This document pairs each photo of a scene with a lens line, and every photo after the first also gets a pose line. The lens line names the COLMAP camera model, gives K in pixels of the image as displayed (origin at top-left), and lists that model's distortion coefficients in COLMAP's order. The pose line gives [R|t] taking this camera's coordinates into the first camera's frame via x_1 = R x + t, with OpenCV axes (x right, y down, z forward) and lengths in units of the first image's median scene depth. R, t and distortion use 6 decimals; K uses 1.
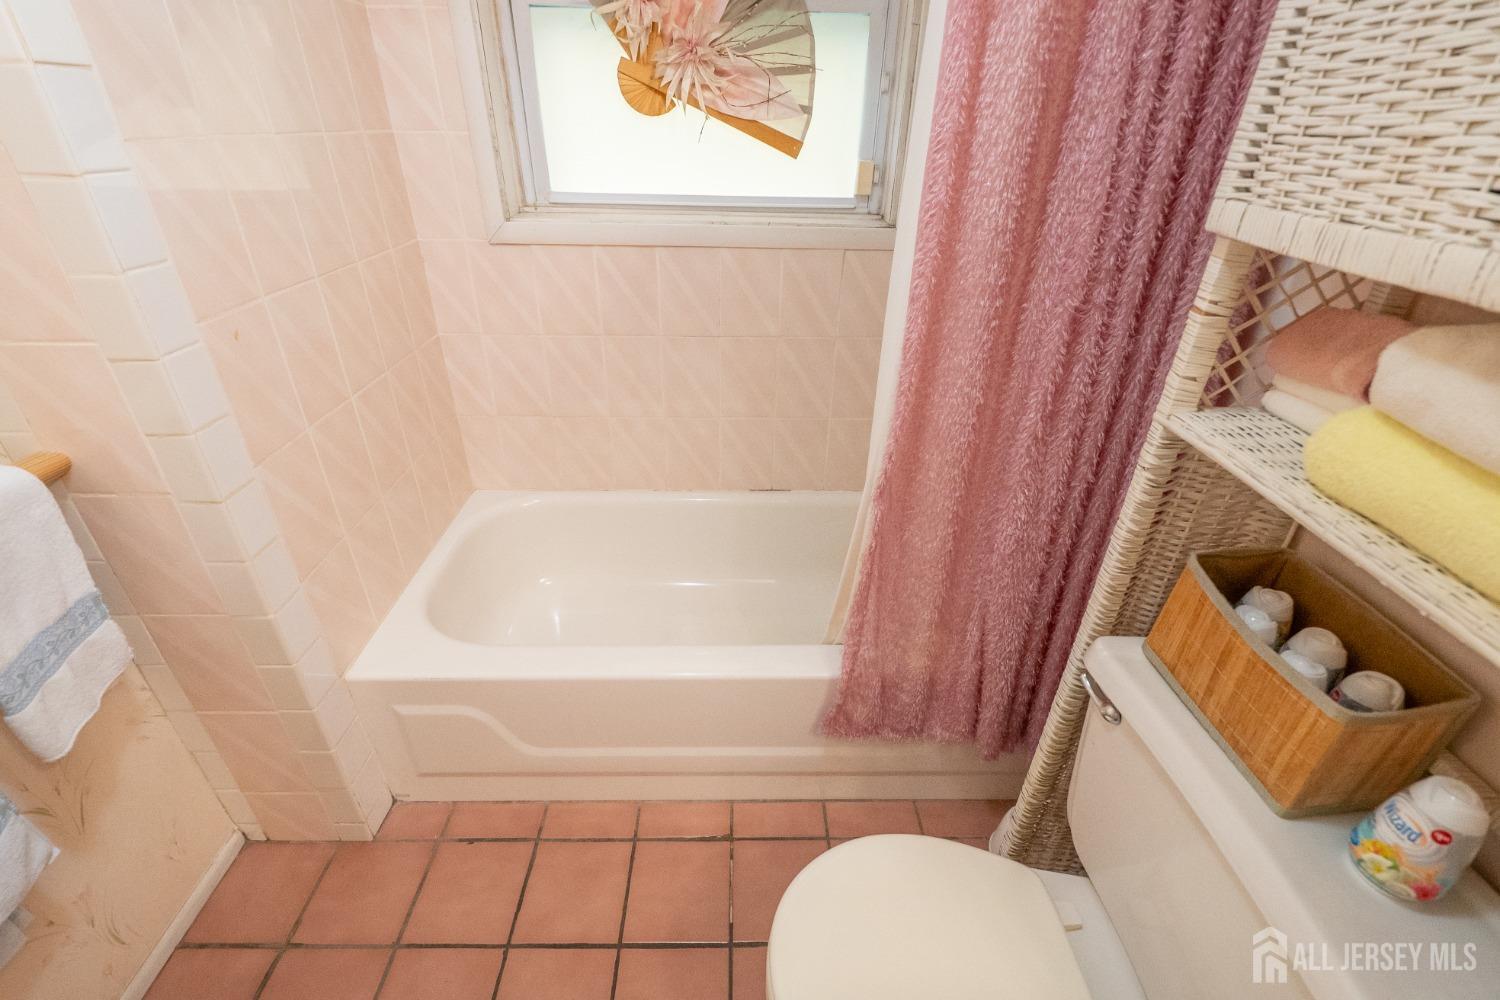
lens RADIAL K [[677.2, 0, 737.2], [0, 677.2, 507.5], [0, 0, 1]] dist [0.006702, -0.007569]
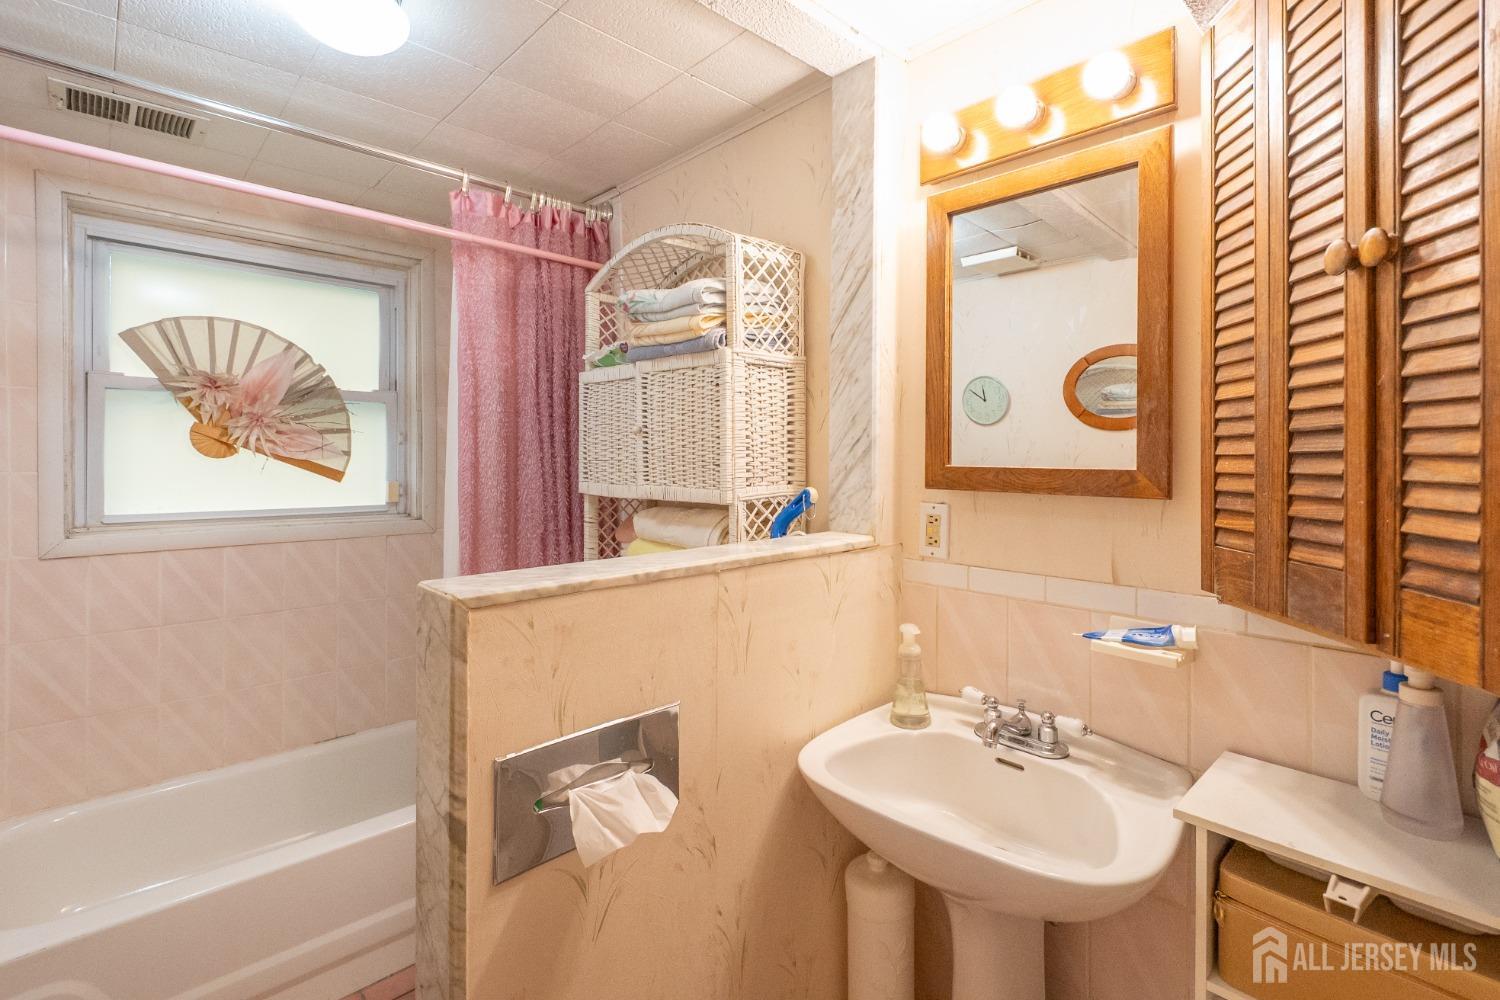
lens RADIAL K [[677.2, 0, 755.8], [0, 677.2, 461.9], [0, 0, 1]] dist [0.006702, -0.007569]
pose [[0.732580, -0.018336, 0.680434, -0.273211], [0.348323, 0.868934, -0.351602, 0.296806], [-0.584806, 0.494588, 0.642951, -0.527403]]
